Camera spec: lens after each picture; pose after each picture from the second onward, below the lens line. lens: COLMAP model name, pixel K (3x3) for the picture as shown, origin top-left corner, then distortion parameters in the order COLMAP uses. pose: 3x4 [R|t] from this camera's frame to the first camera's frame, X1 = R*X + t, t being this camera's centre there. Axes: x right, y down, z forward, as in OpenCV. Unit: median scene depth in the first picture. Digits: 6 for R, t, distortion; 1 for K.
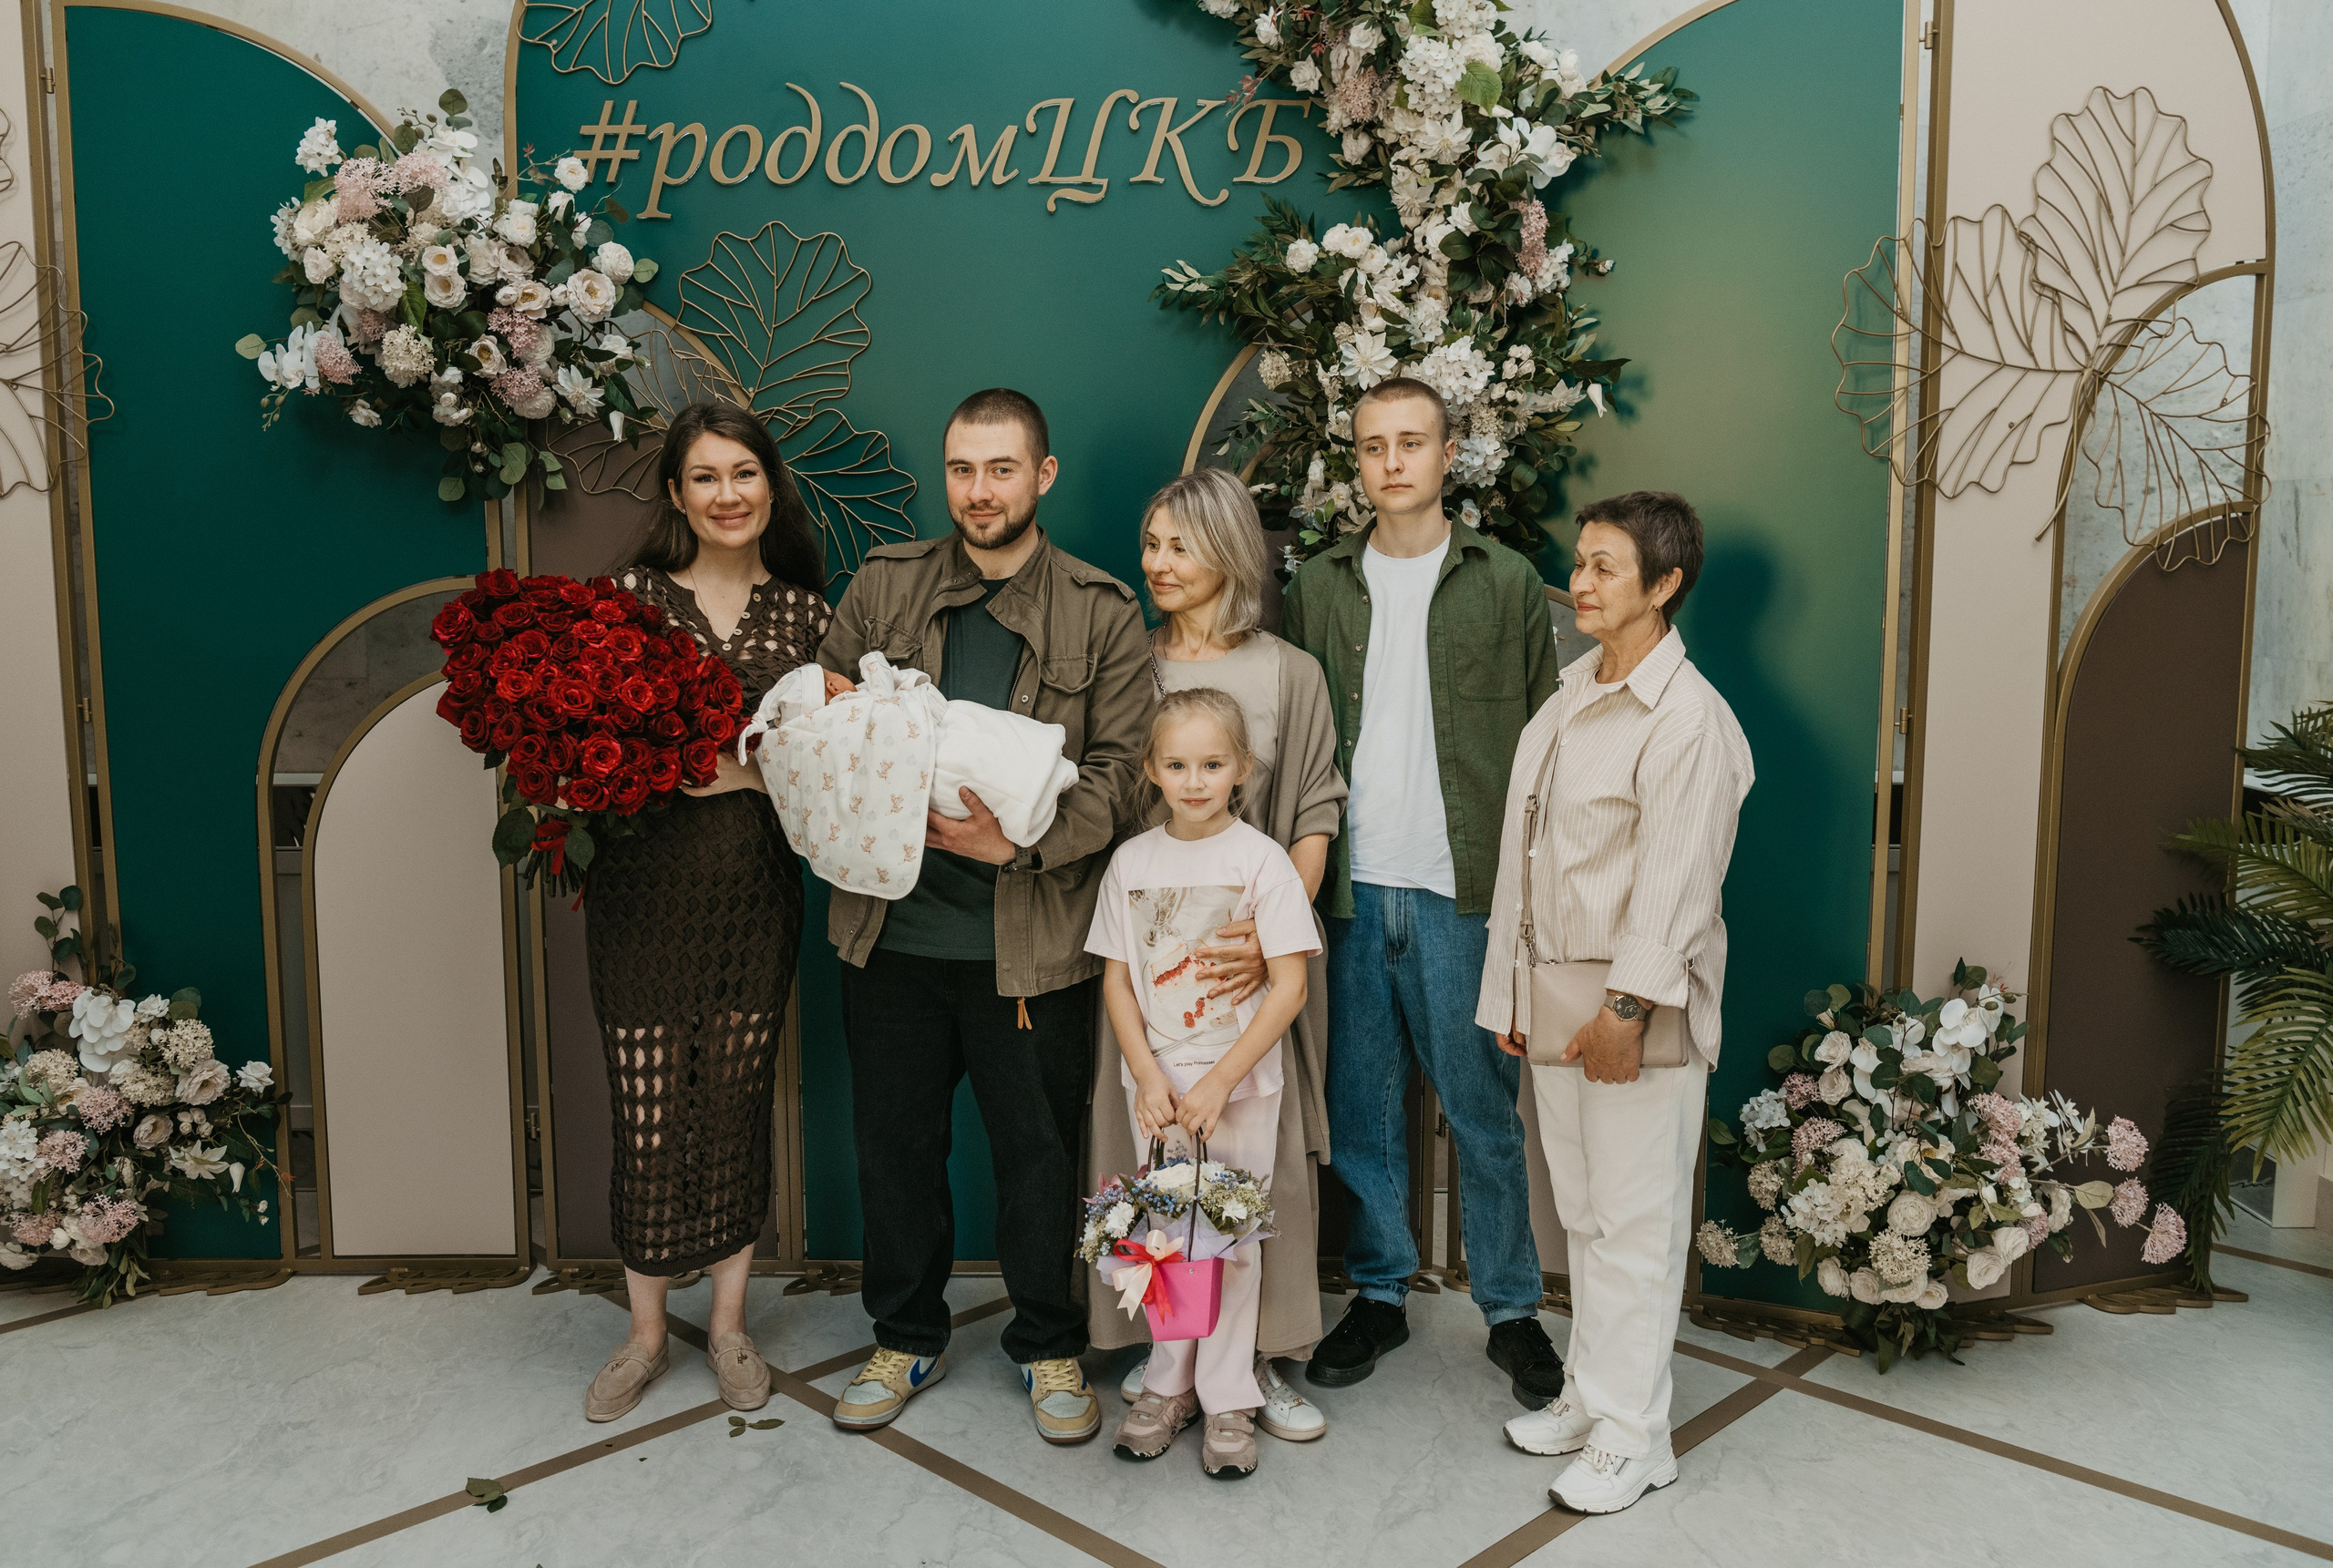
lens RADIAL K [[1971.3, 0, 1152.2], [0, 1971.3, 767.1], [0, 0, 1]] dist [-0.046005, 0.037291]
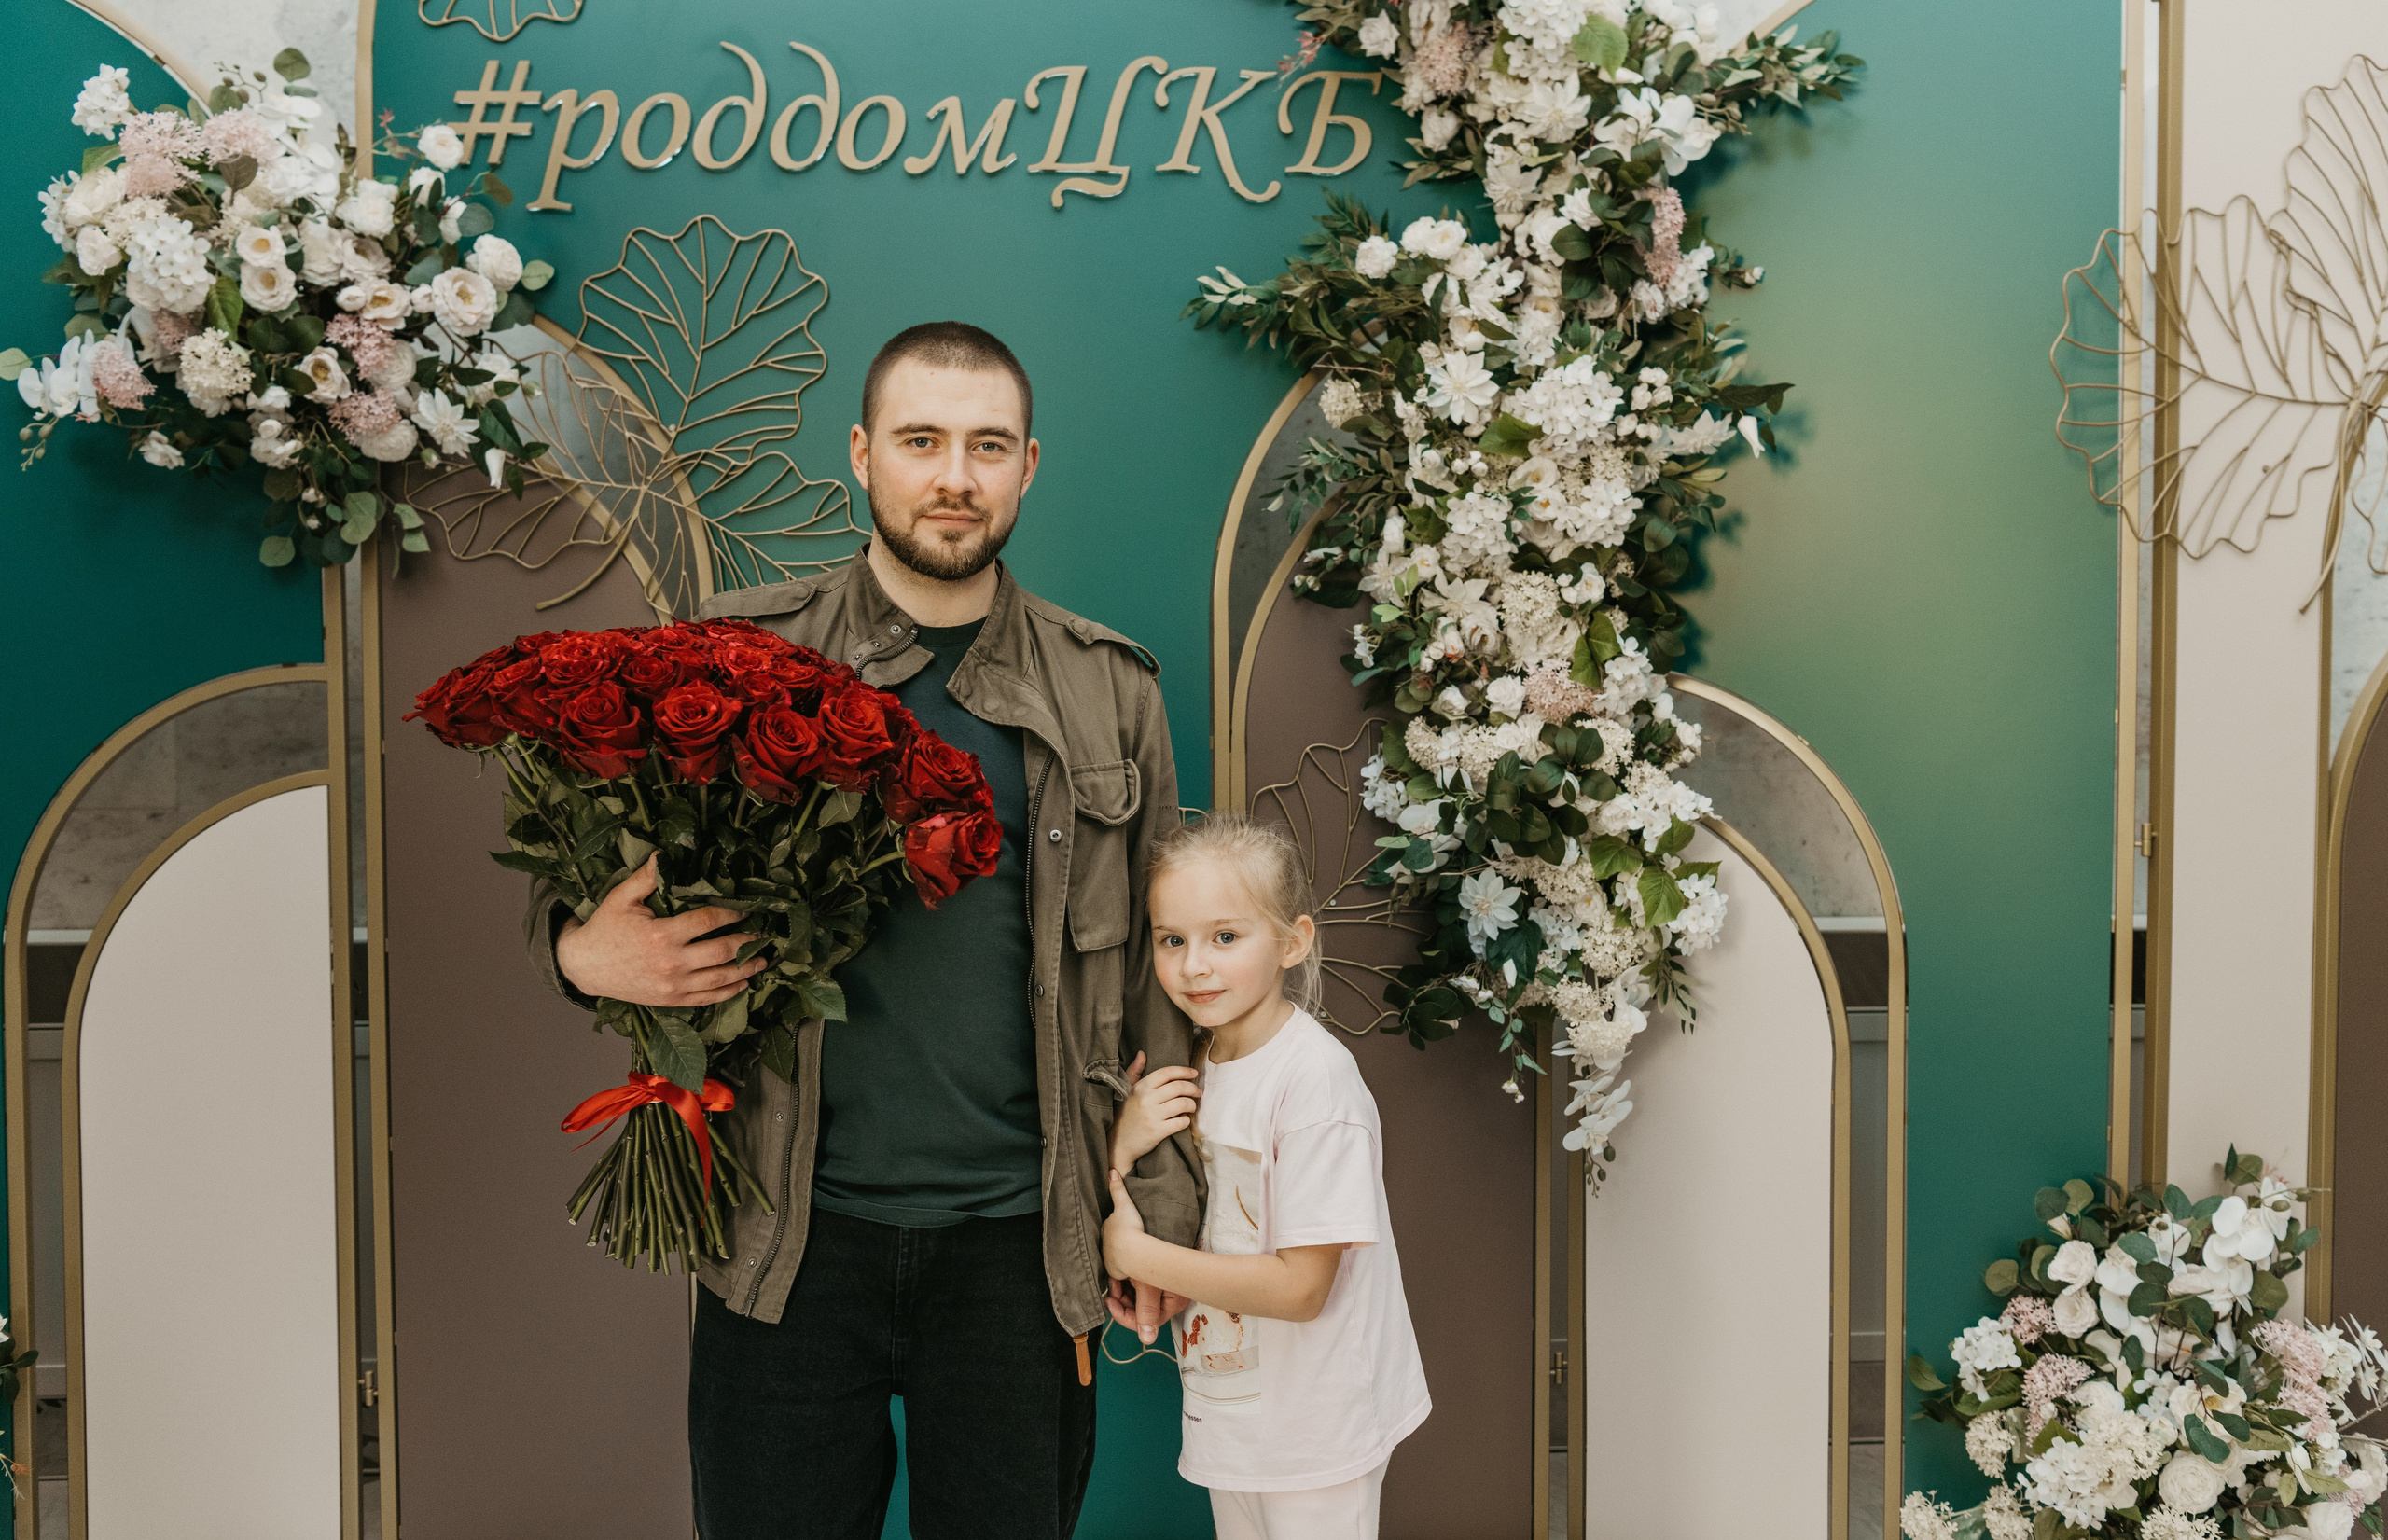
lens RADIAL K [[2160.7, 0, 1237.8], [0, 2160.7, 782.0], [0, 0, 1]] dist [-0.031295, 0.057164]
pose [[0.998884, -0.002849, 0.047146, -0.020874], [0.006510, 0.996957, -0.077687, 0.017567], [-0.046781, 0.077907, 0.995862, 0.151807]]
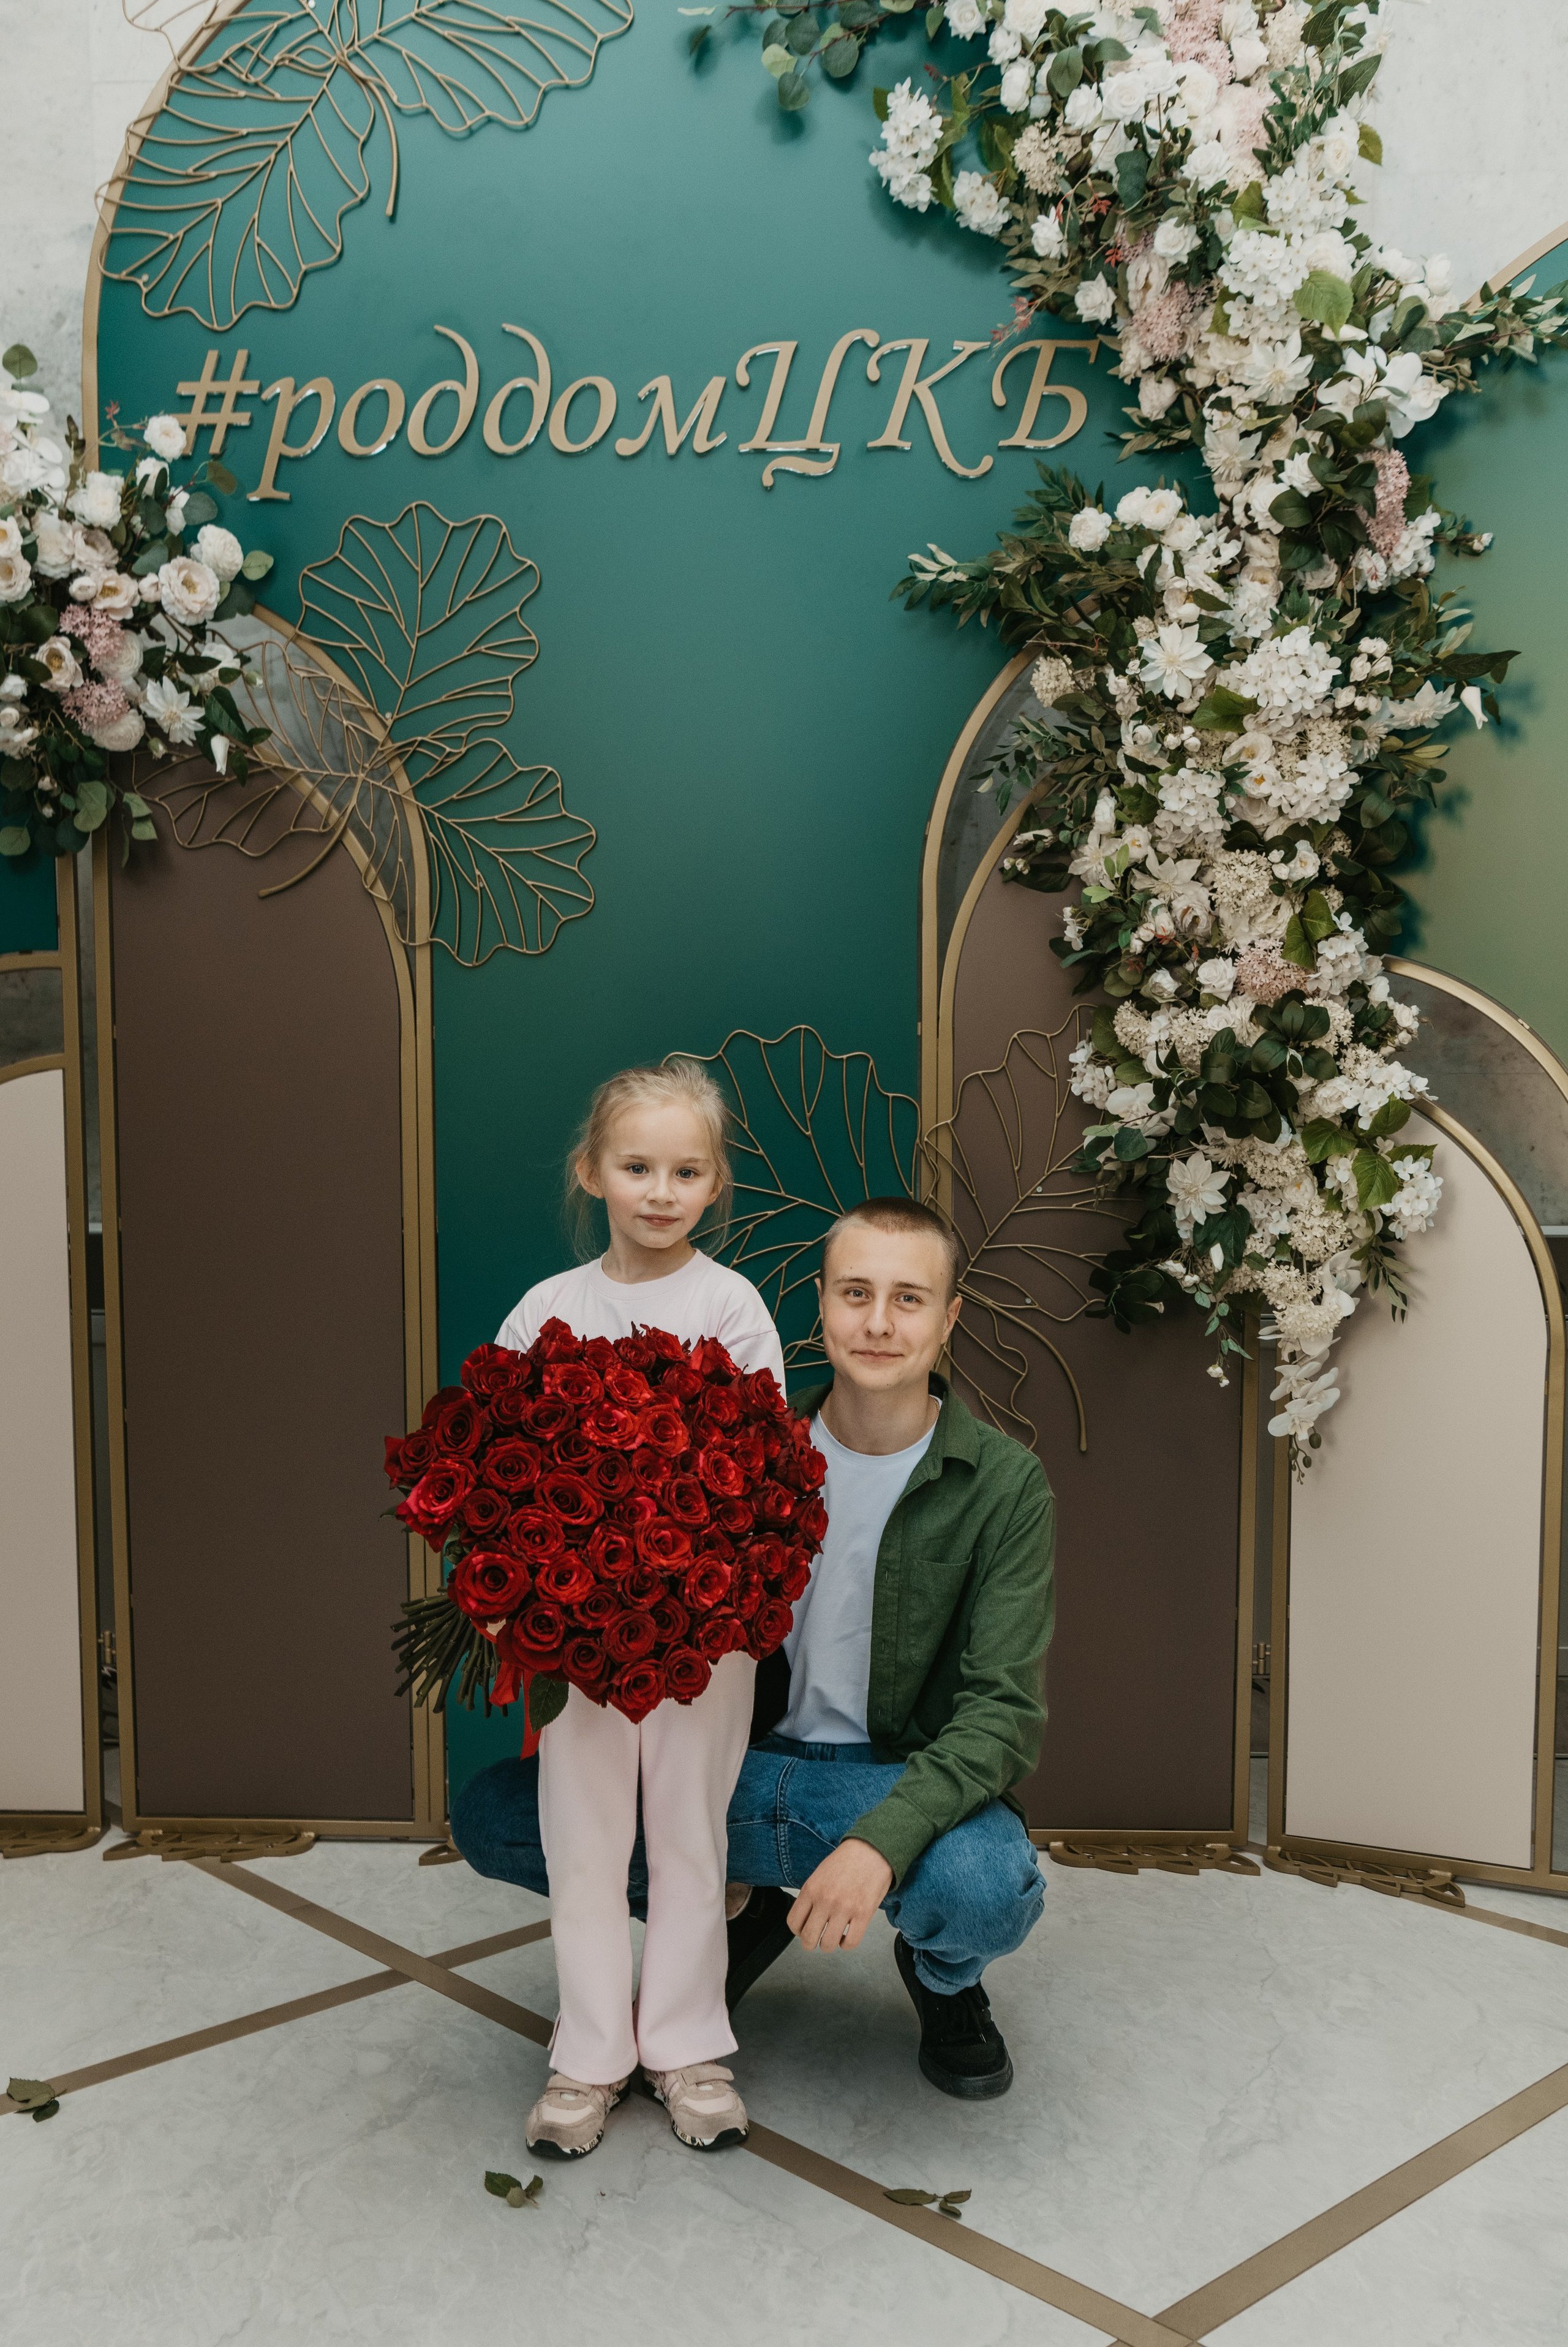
lens RADIAL K [[2287.4, 0, 746.1], [0, 2287.4, 1283.0], [0, 0, 1]] dist [-0.035662, 0.074745]
pose [[0.999058, 0.003835, -0.043219, -0.019781], [-0.004773, 0.999755, -0.021623, 0.059051], [0.043125, 0.021809, 0.998832, 0.093952]]
